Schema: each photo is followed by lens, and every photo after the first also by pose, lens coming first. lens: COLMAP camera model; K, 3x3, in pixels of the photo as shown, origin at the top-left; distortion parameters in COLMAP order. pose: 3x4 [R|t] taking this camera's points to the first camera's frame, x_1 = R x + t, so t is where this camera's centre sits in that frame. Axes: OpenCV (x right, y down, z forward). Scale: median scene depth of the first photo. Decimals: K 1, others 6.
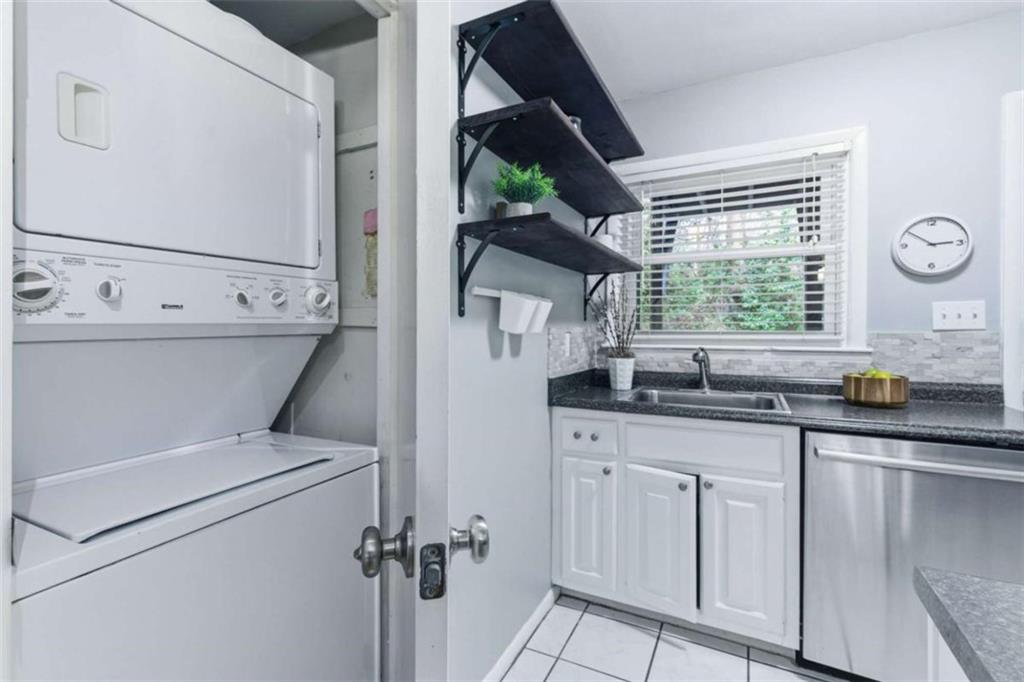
lens RADIAL K [[465.6, 0, 512.3], [0, 465.6, 334.8], [0, 0, 1]] dist [-0.003570, -0.000221]
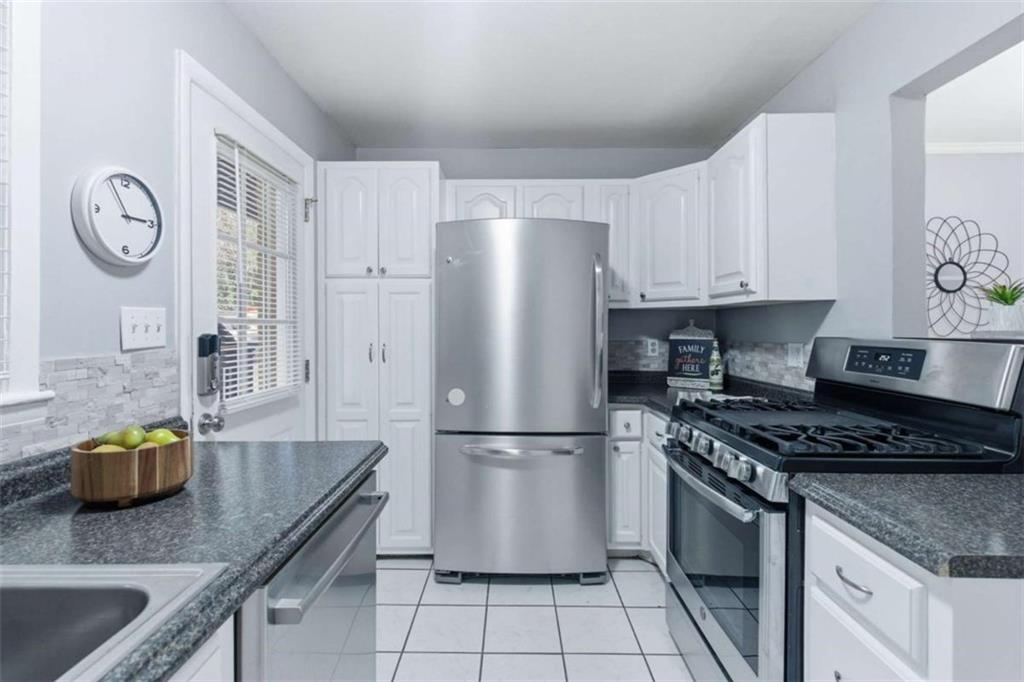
lens RADIAL K [[465.6, 0, 510.8], [0, 465.6, 333.9], [0, 0, 1]] dist [-0.003570, -0.000221]
pose [[-0.449256, -0.018385, 0.893214, 0.090503], [0.003247, 0.999748, 0.022211, -0.045594], [-0.893397, 0.012878, -0.449084, 0.809939]]
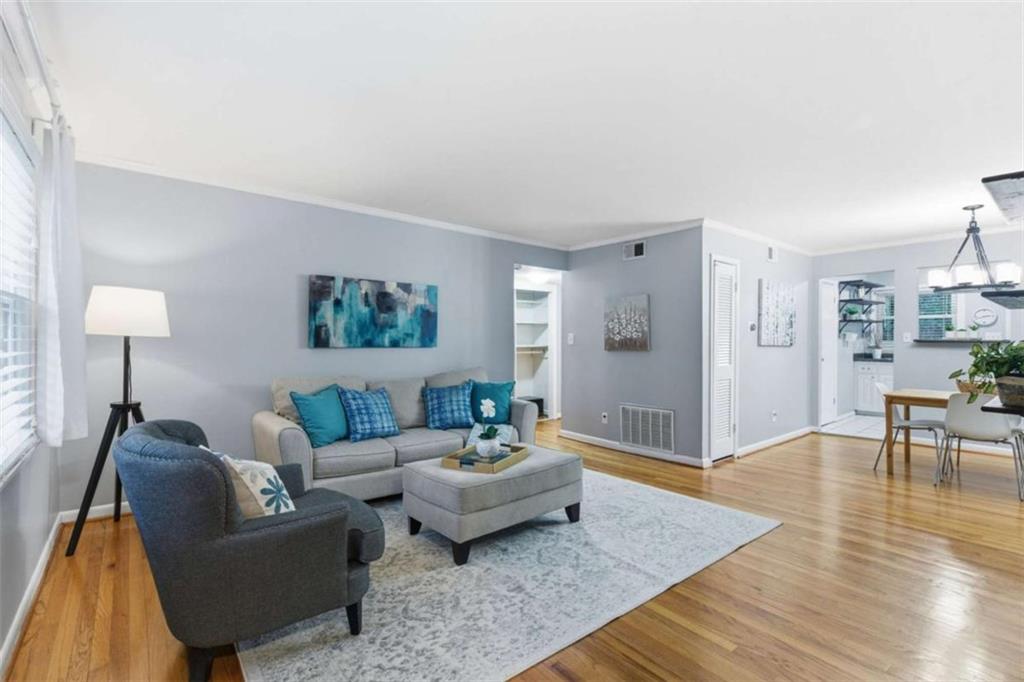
lens RADIAL K [[465.6, 0, 515.1], [0, 465.6, 347.2], [0, 0, 1]] dist [-0.003570, -0.000221]
pose [[0.916422, 0.004111, -0.400192, -0.967226], [0.000067, 0.999946, 0.010425, 0.004245], [0.400213, -0.009581, 0.916372, -3.687759]]
